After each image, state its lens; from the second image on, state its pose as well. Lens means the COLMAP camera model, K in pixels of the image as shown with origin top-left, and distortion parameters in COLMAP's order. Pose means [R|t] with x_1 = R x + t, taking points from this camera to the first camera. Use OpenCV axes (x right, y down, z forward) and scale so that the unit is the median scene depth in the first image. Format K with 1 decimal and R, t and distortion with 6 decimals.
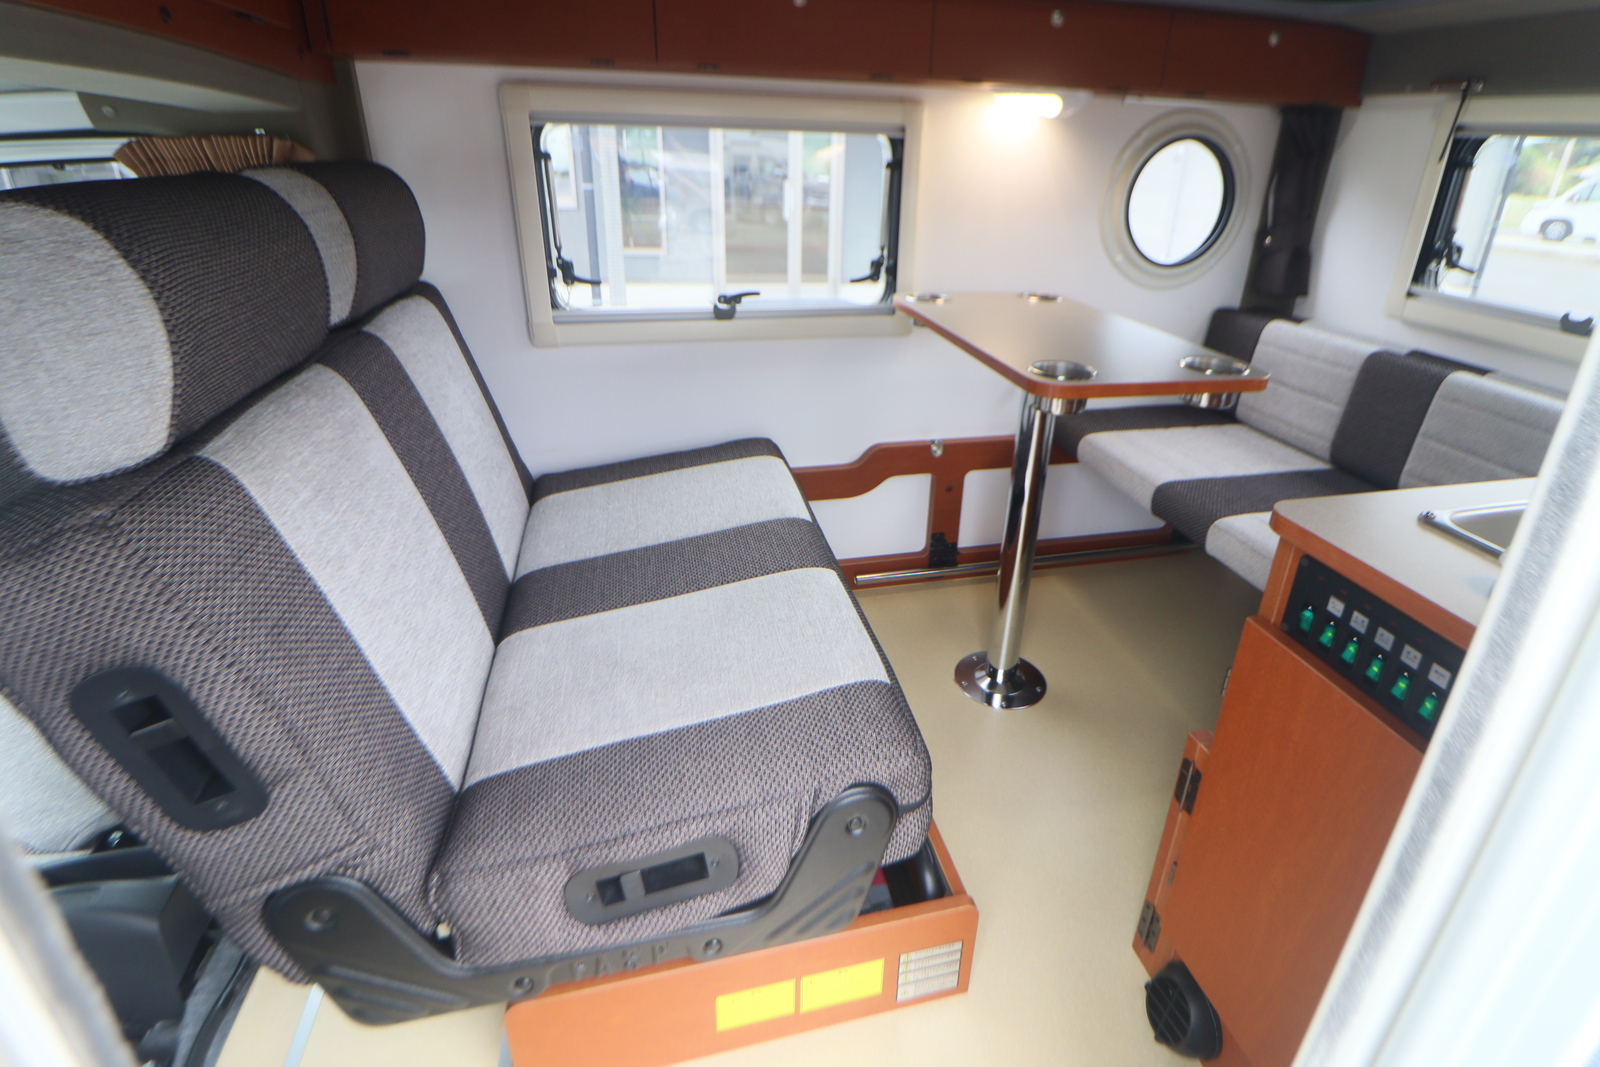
lens RADIAL K [[780.4, 0, 838.3], [0, 780.4, 470.6], [0, 0, 1]] dist [0.000032, 0.000642]
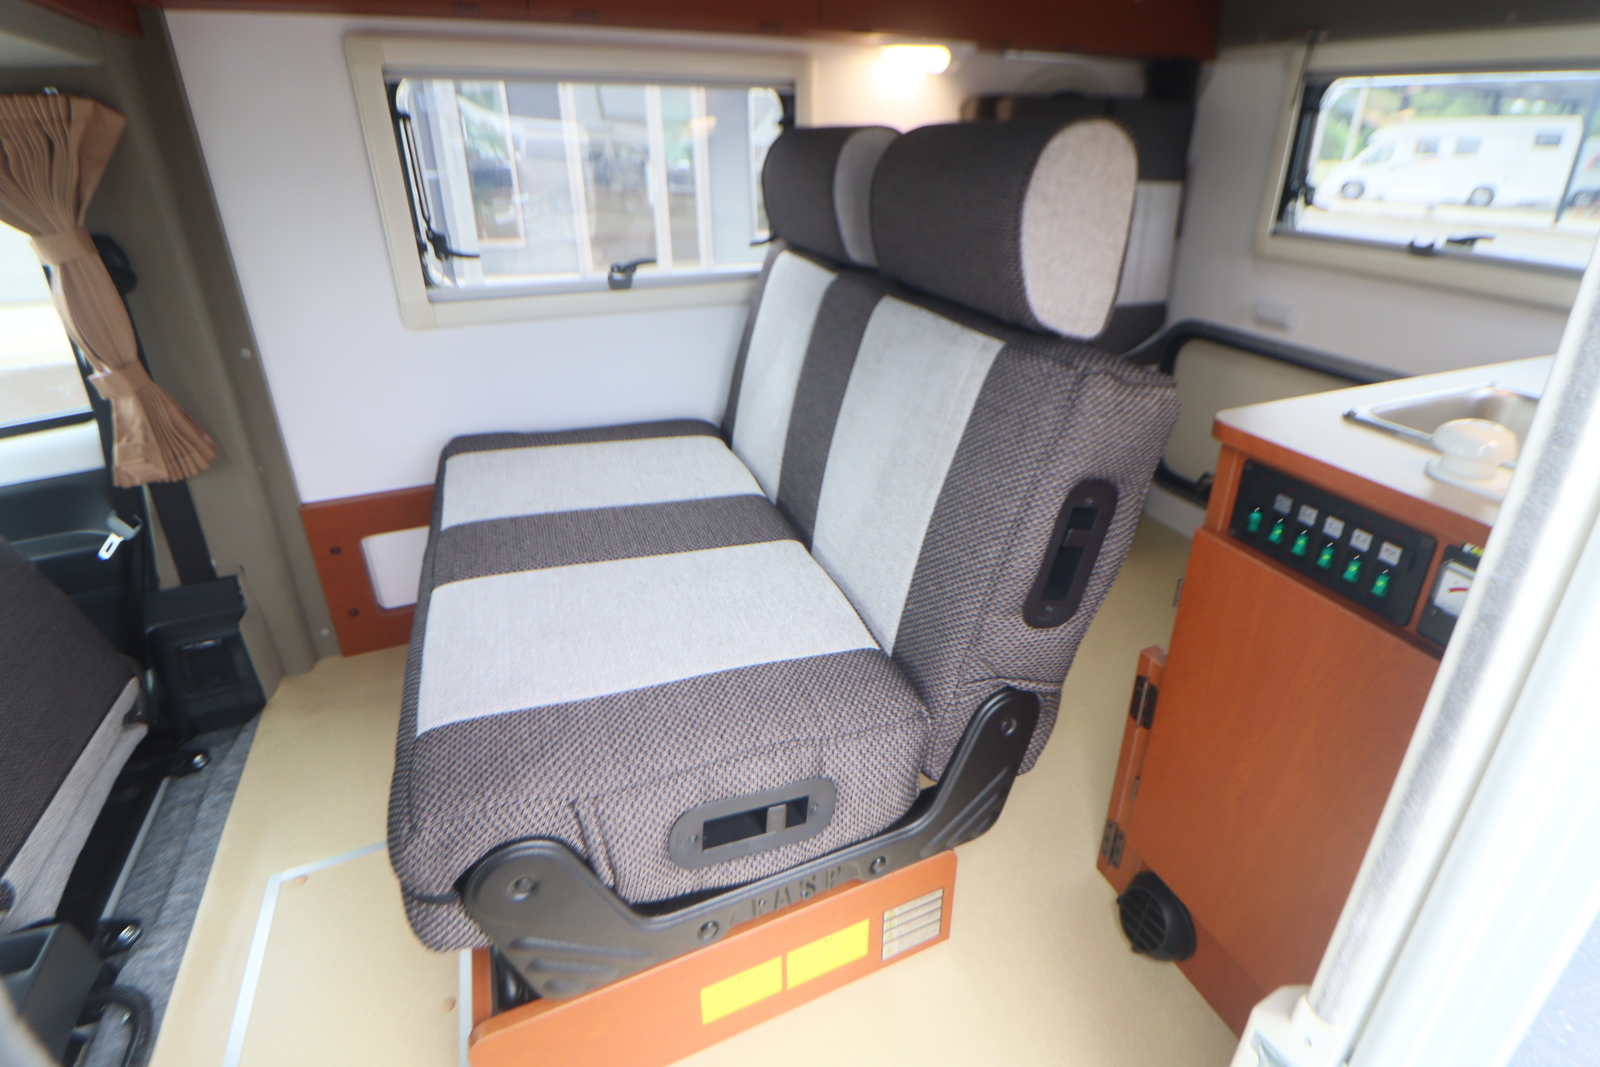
lens RADIAL K [[777.9, 0, 843.2], [0, 777.9, 465.2], [0, 0, 1]] dist [0.001600, -0.000410]
pose [[0.984307, -0.085586, 0.154318, -0.052164], [0.083968, 0.996324, 0.016986, 0.028785], [-0.155204, -0.003762, 0.987875, 0.031937]]
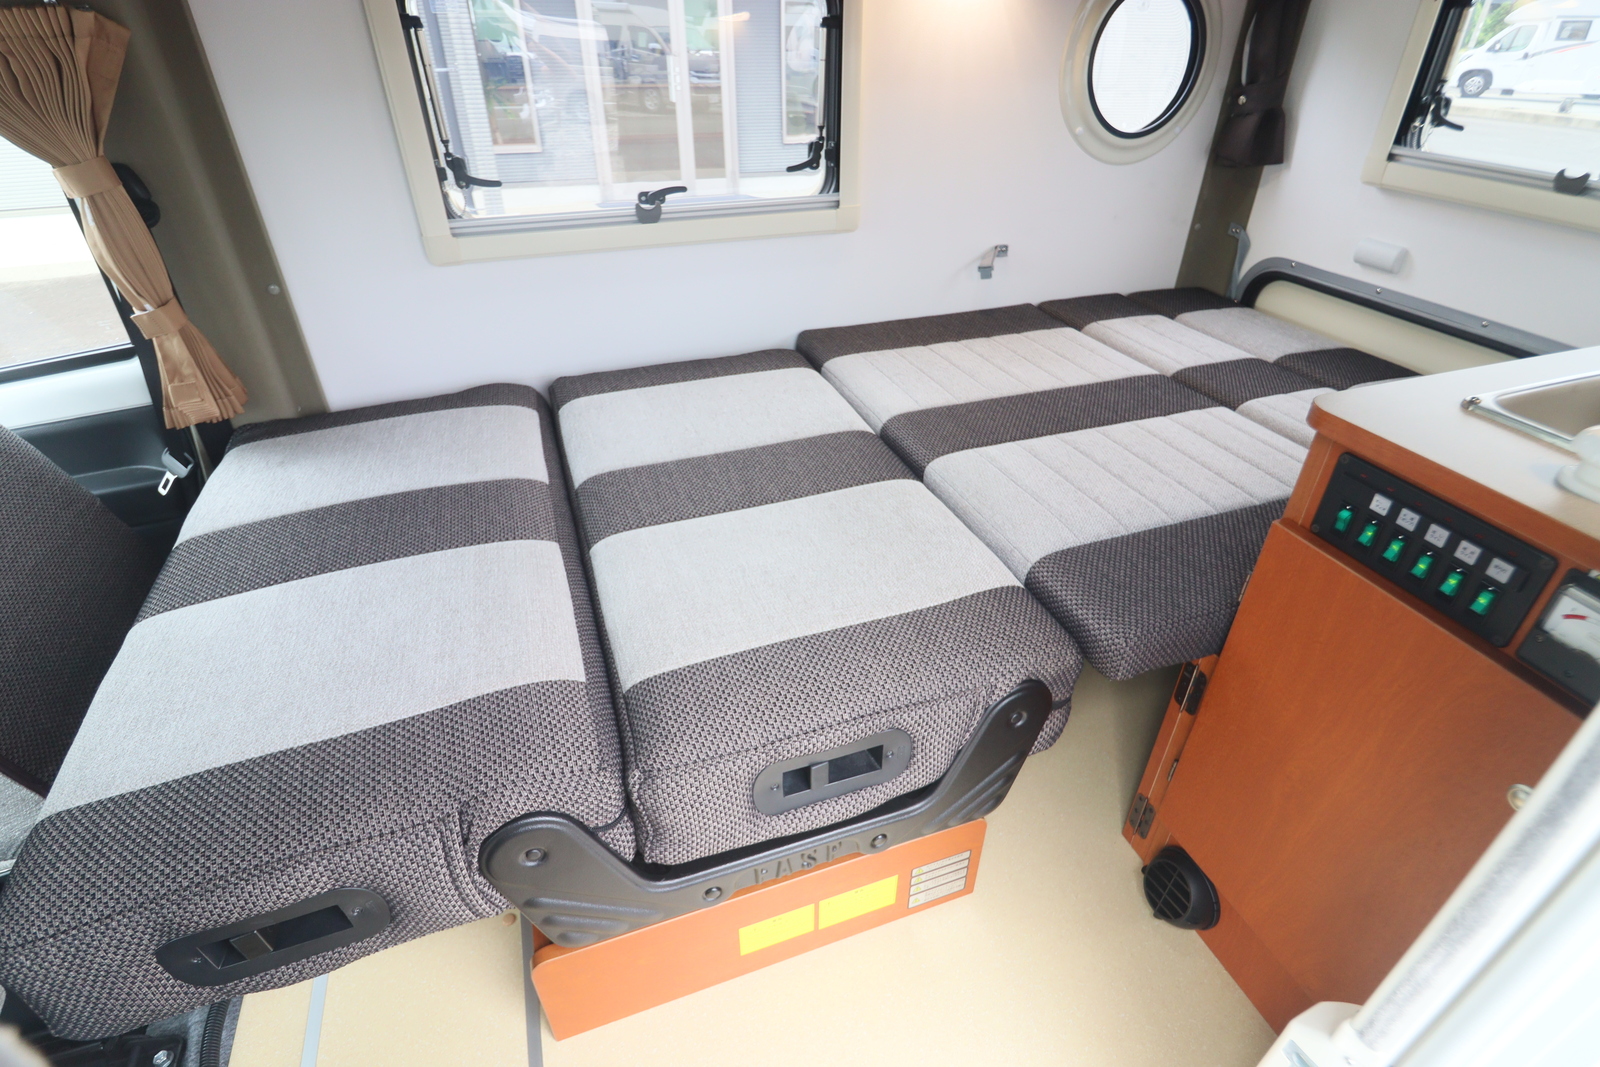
lens RADIAL K [[793.2, 0, 811.8], [0, 793.2, 529.2], [0, 0, 1]] dist [0.000963, -0.001102]
pose [[0.994528, -0.076821, 0.070805, -0.064137], [0.062563, 0.980696, 0.185258, -0.009971], [-0.083670, -0.179815, 0.980136, 0.054782]]
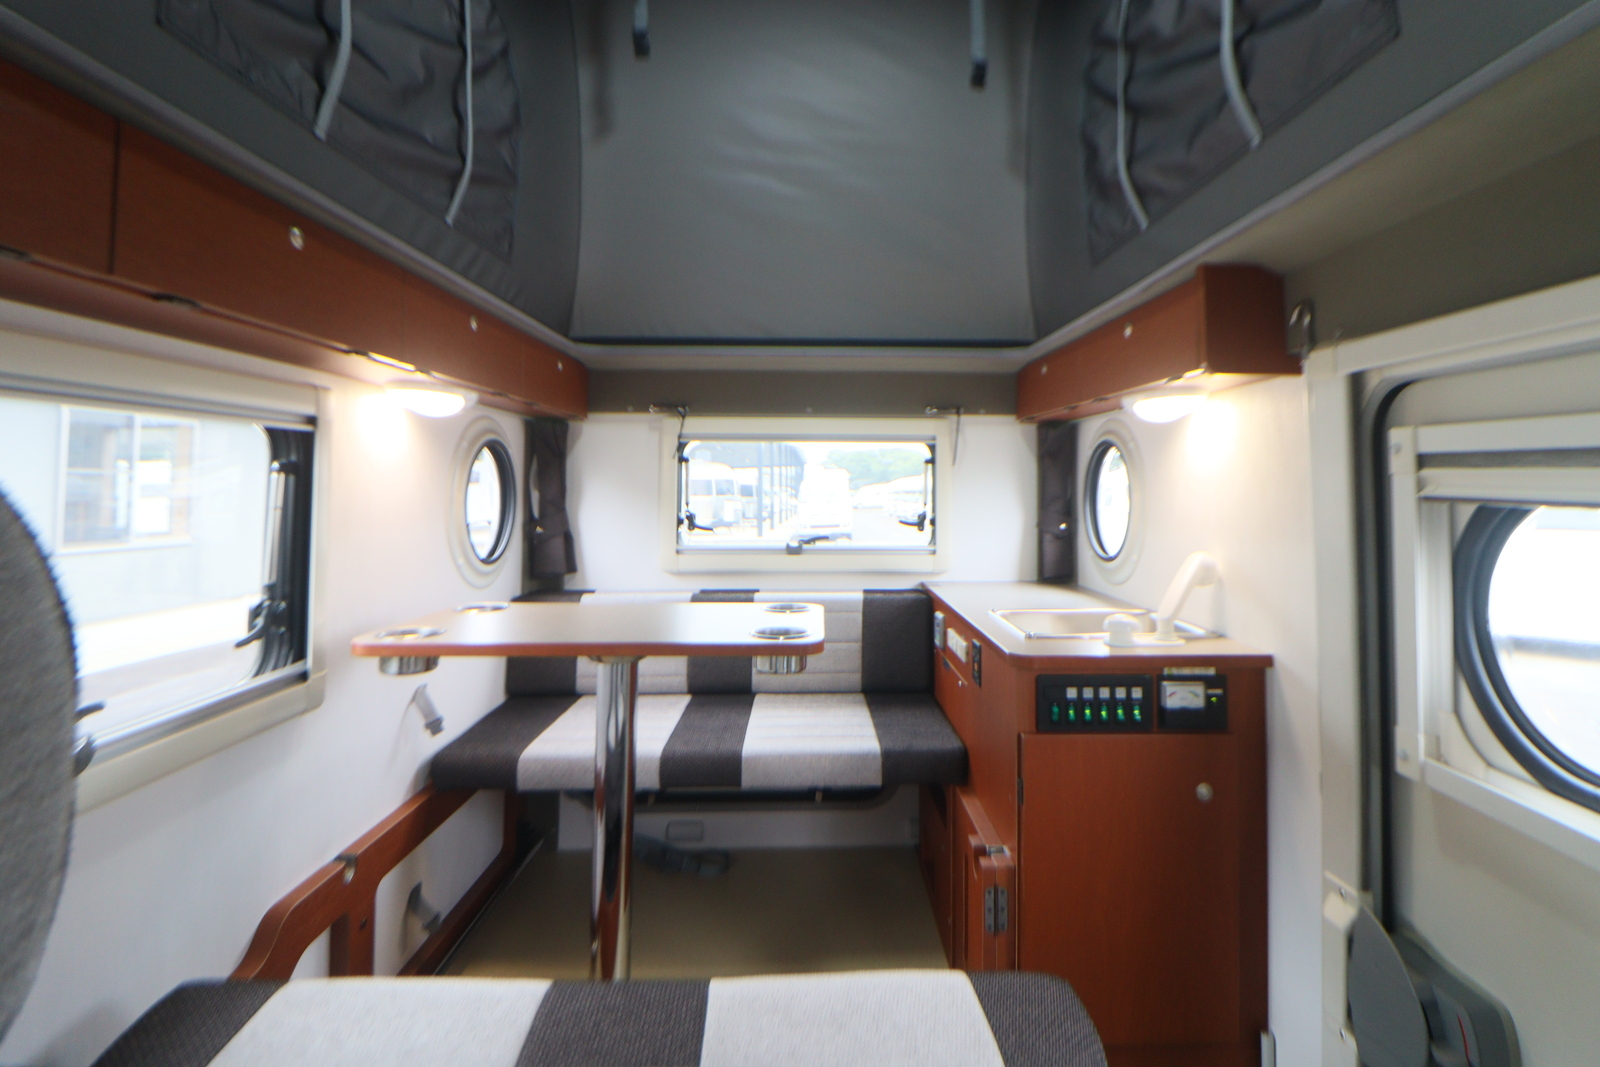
lens RADIAL K [[777.9, 0, 843.2], [0, 777.9, 465.2], [0, 0, 1]] dist [0.001600, -0.000410]
pose [[0.209073, -0.012544, 0.977820, -0.556320], [0.388012, 0.918902, -0.071174, -0.176783], [-0.897627, 0.394287, 0.196985, 0.480784]]
